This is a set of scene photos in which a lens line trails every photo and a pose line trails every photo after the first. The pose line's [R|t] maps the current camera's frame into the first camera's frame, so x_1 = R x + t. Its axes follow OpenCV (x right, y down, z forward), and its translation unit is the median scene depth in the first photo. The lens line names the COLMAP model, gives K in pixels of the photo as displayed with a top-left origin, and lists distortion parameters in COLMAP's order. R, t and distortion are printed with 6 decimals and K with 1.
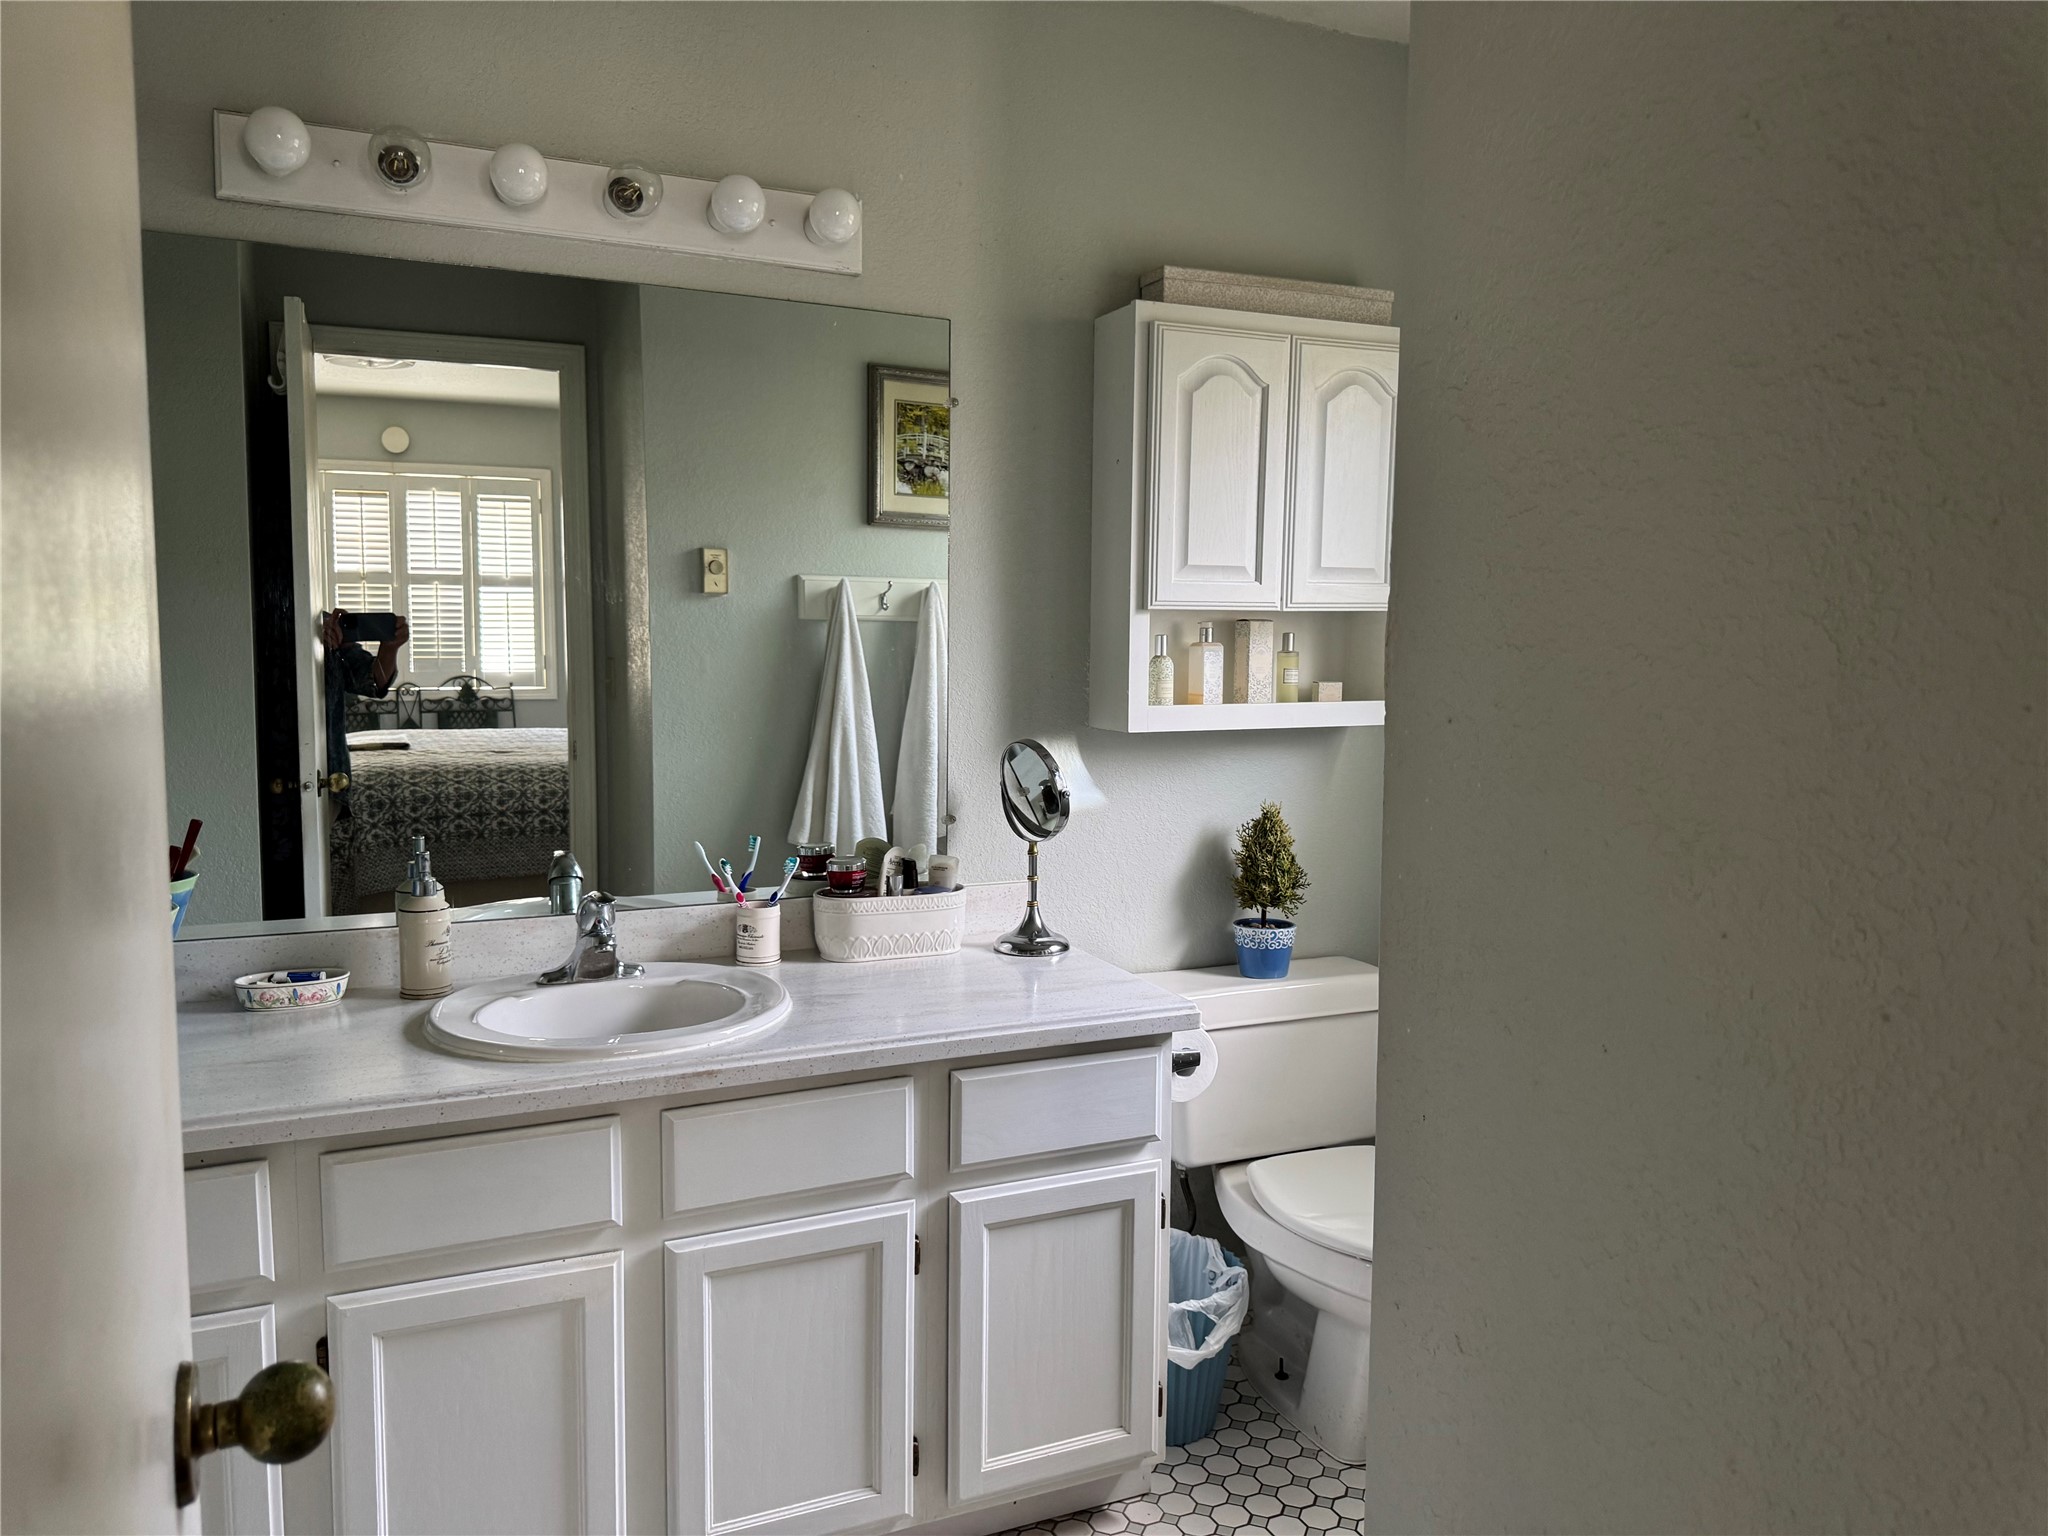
lens RADIAL K [[1469.3, 0, 1033.8], [0, 1469.3, 777.1], [0, 0, 1]] dist [0.079273, -0.093151]
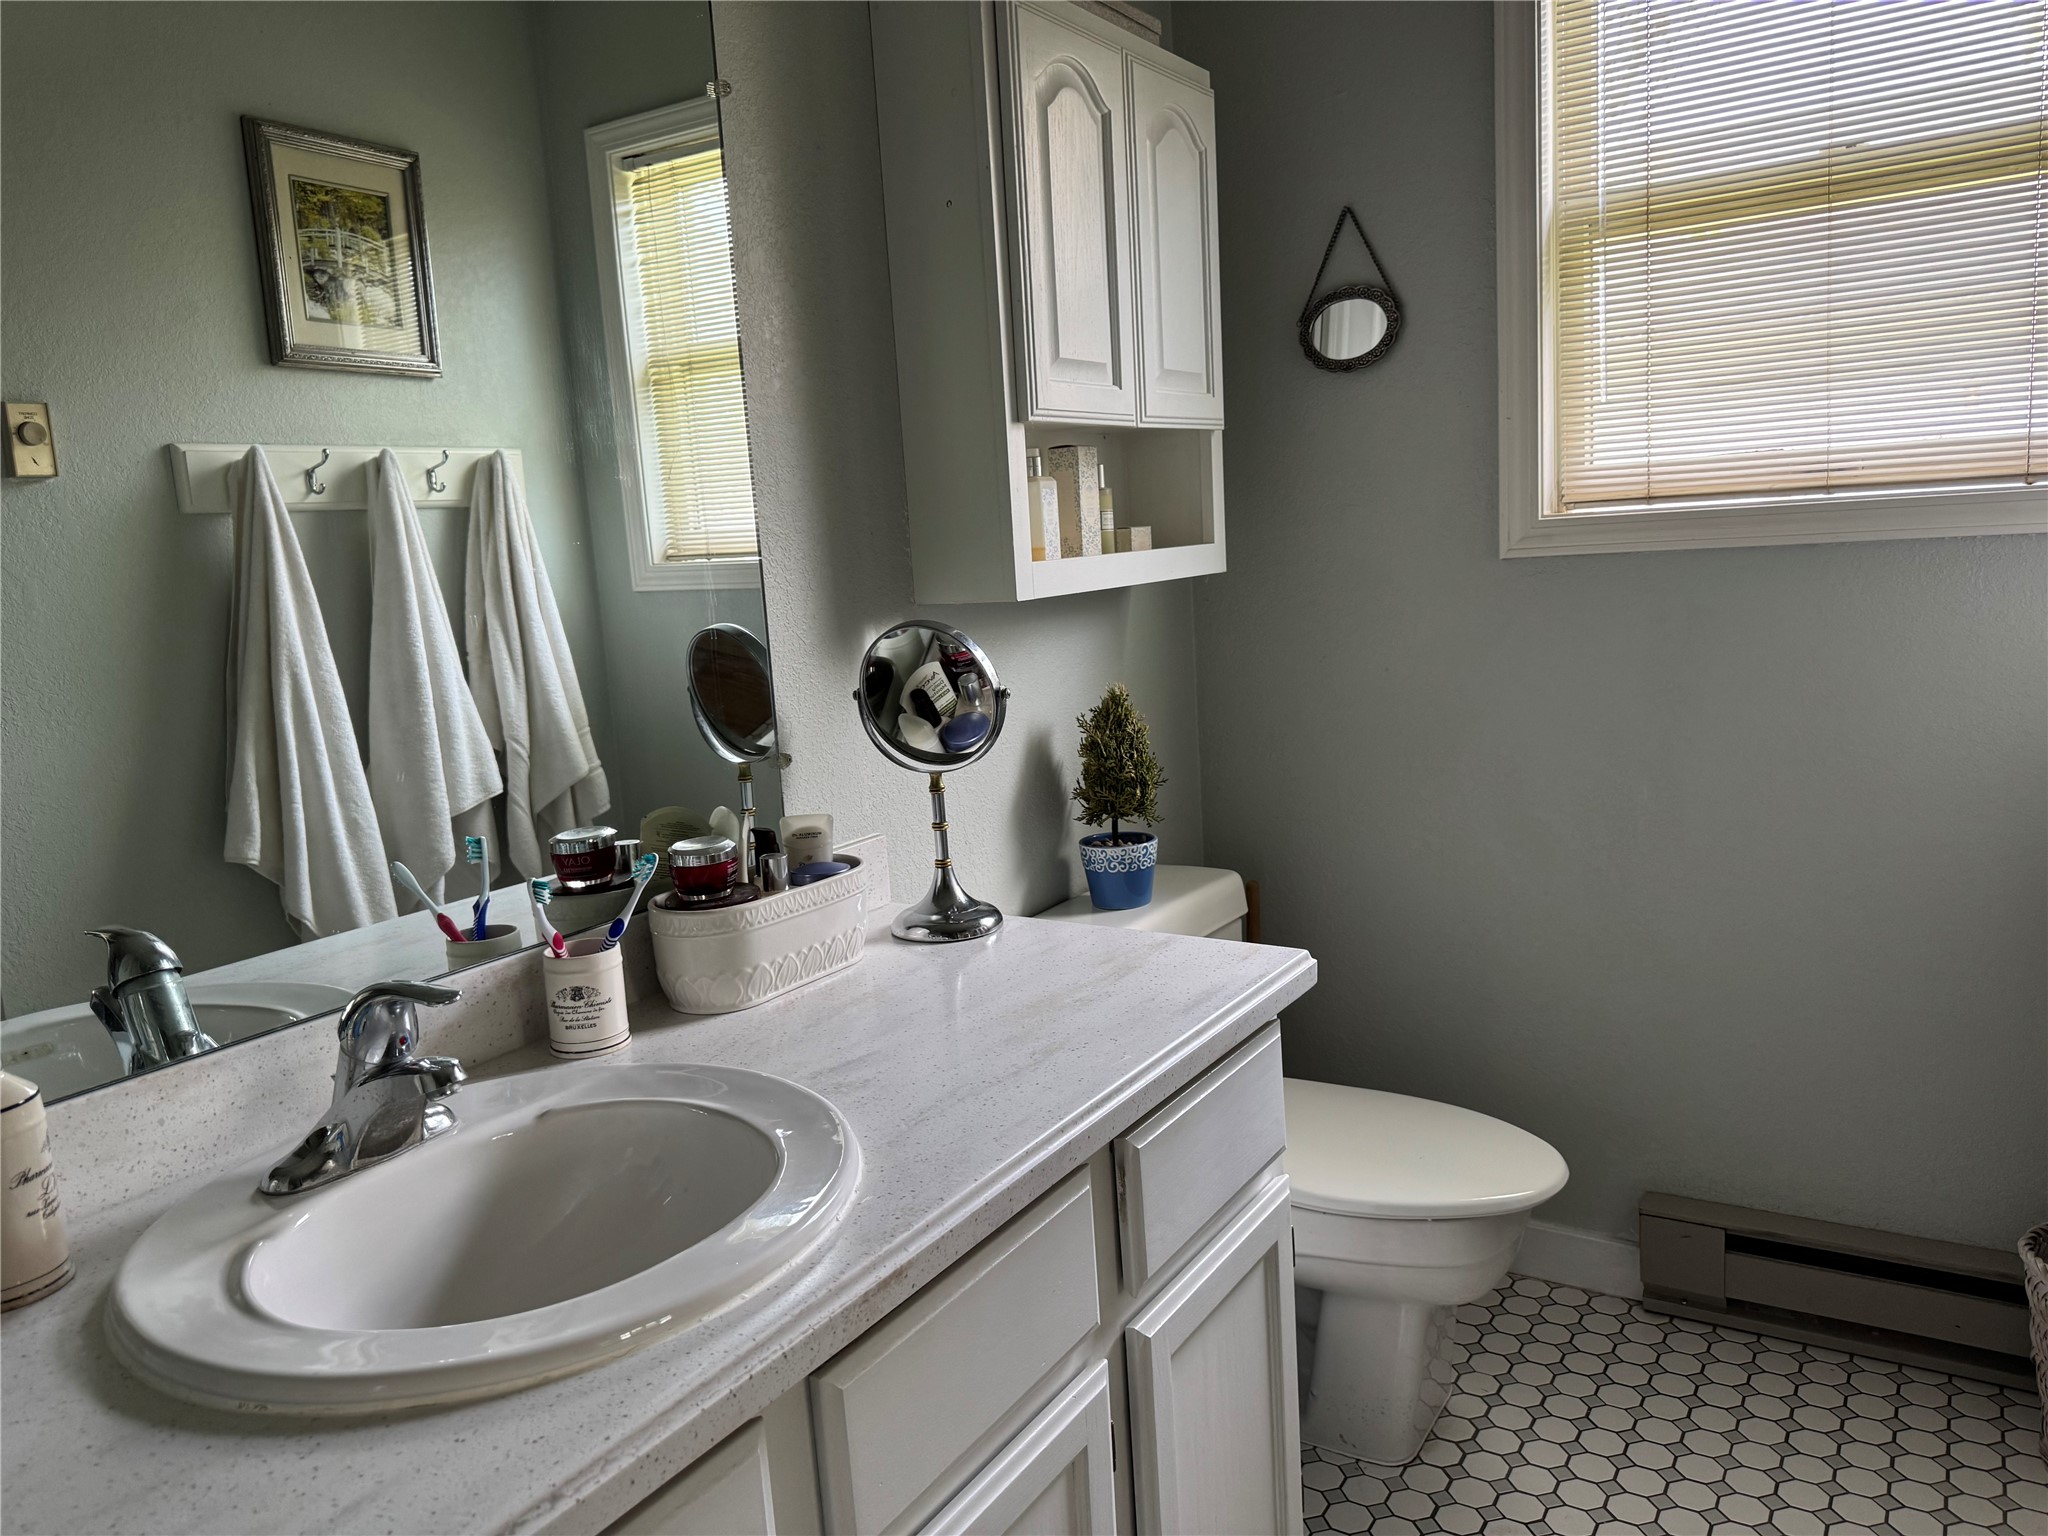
lens RADIAL K [[1469.3, 0, 1025.9], [0, 1469.3, 773.4], [0, 0, 1]] dist [0.079273, -0.093151]
pose [[0.846503, -0.148616, 0.511220, -0.300516], [0.122510, 0.988854, 0.084610, -0.007883], [-0.518096, -0.008993, 0.855275, 0.382595]]
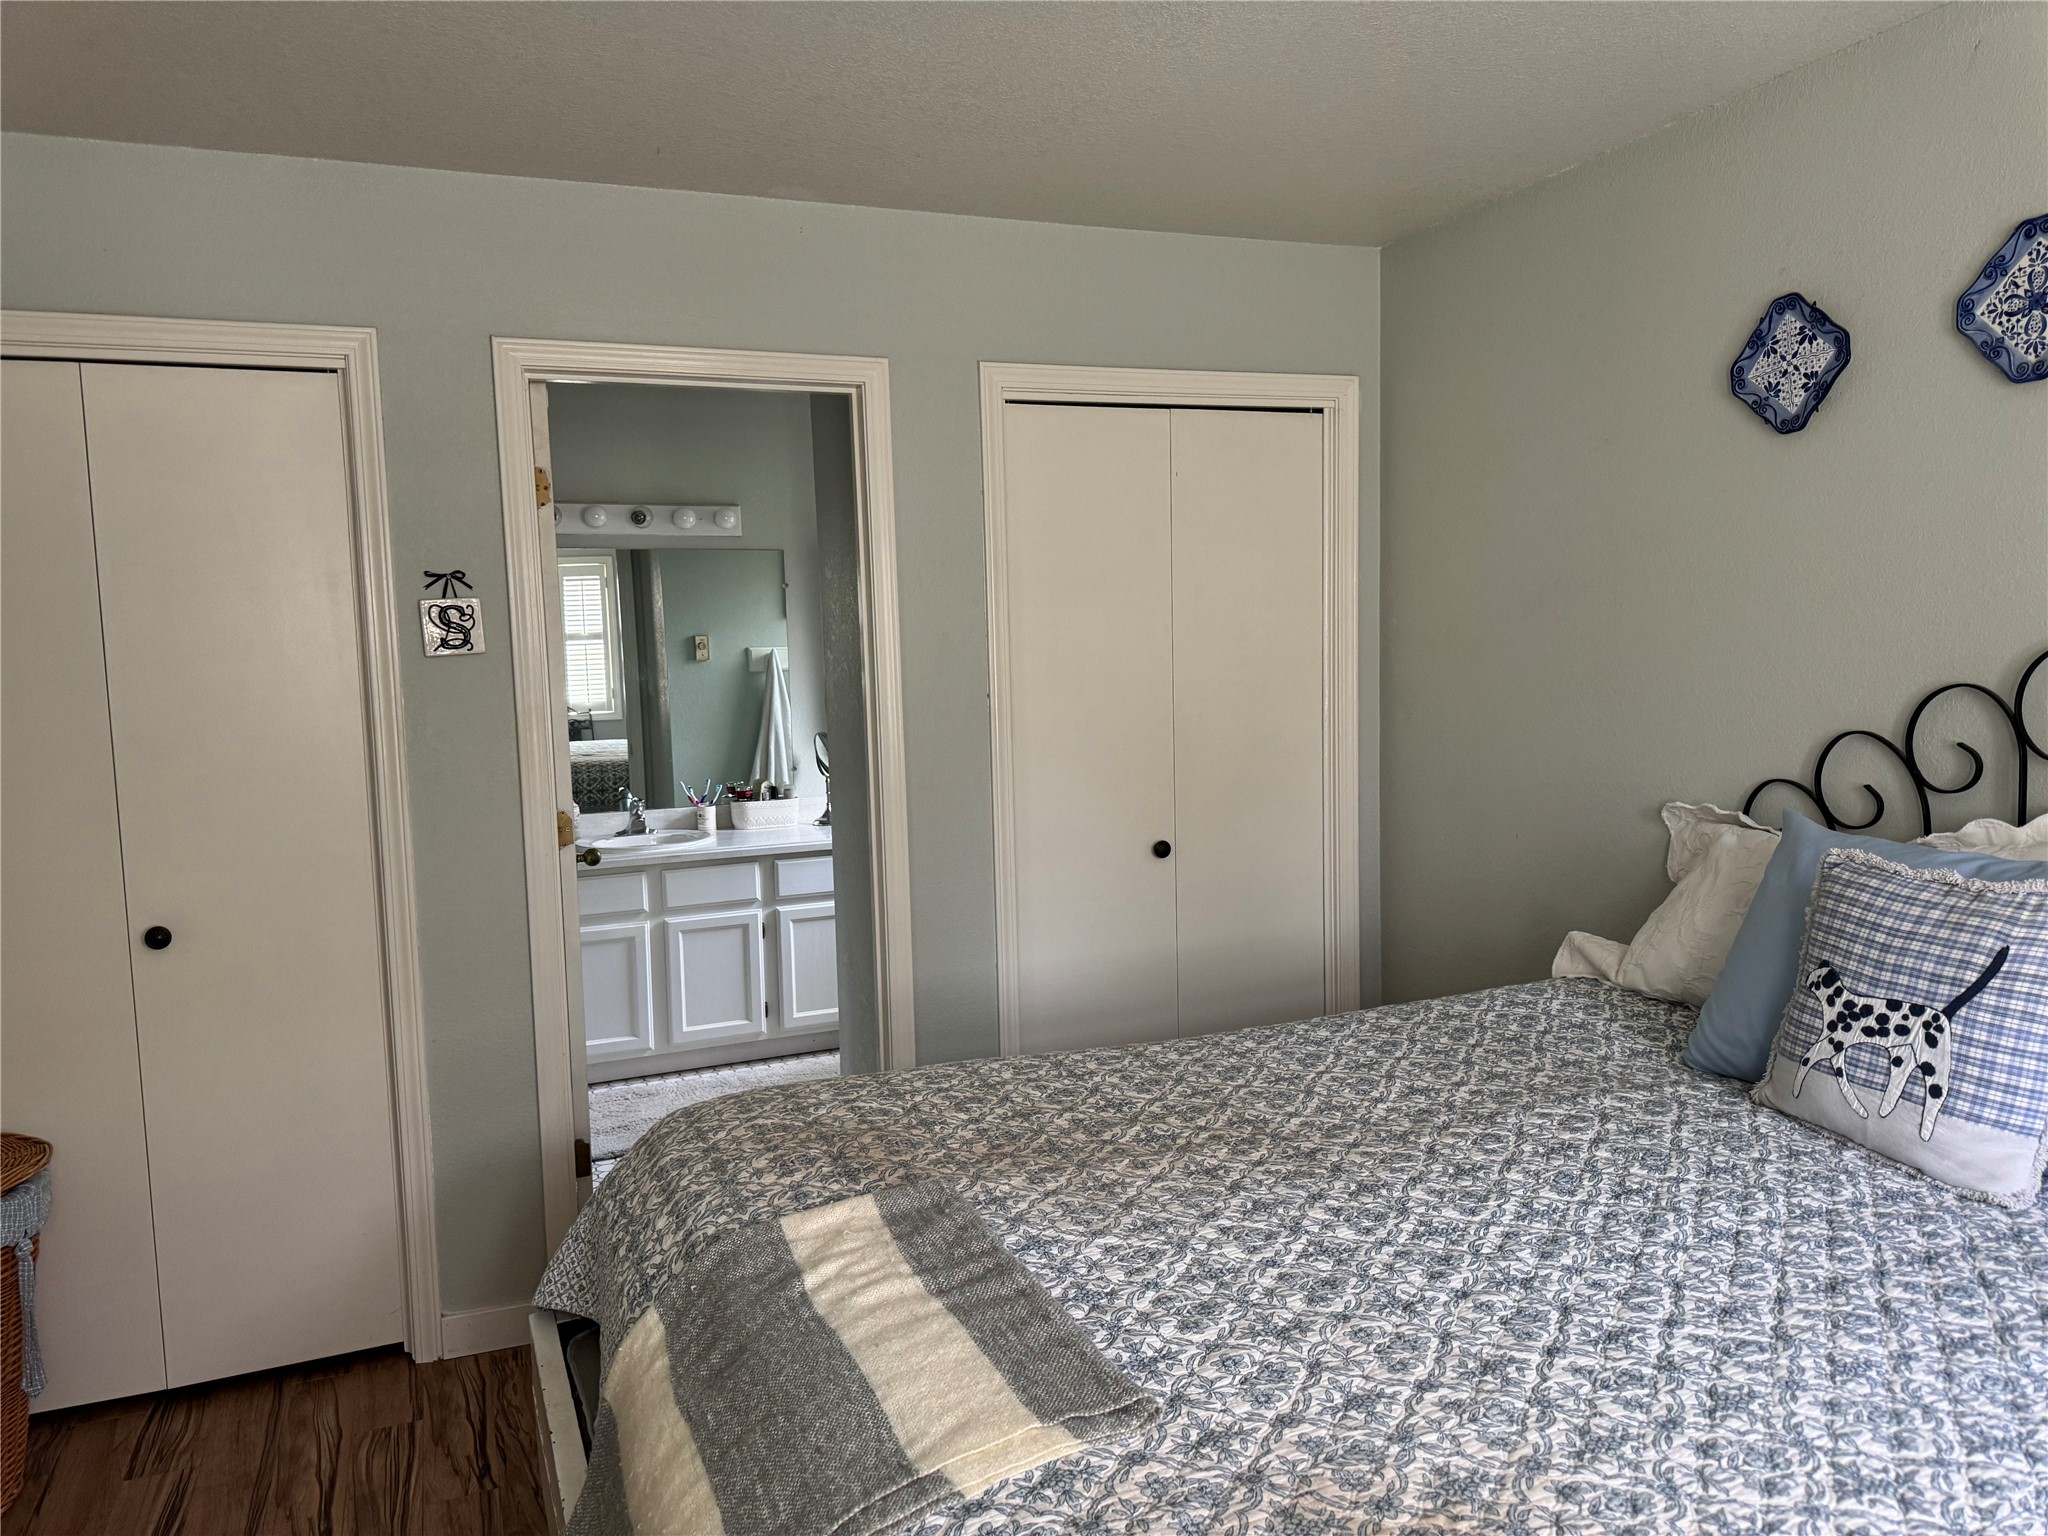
lens RADIAL K [[1469.3, 0, 1036.4], [0, 1469.3, 774.0], [0, 0, 1]] dist [0.079273, -0.093151]
pose [[0.998533, -0.034716, -0.041551, 0.400559], [0.034567, 0.999393, -0.004291, 0.058964], [0.041675, 0.002849, 0.999127, -1.212680]]
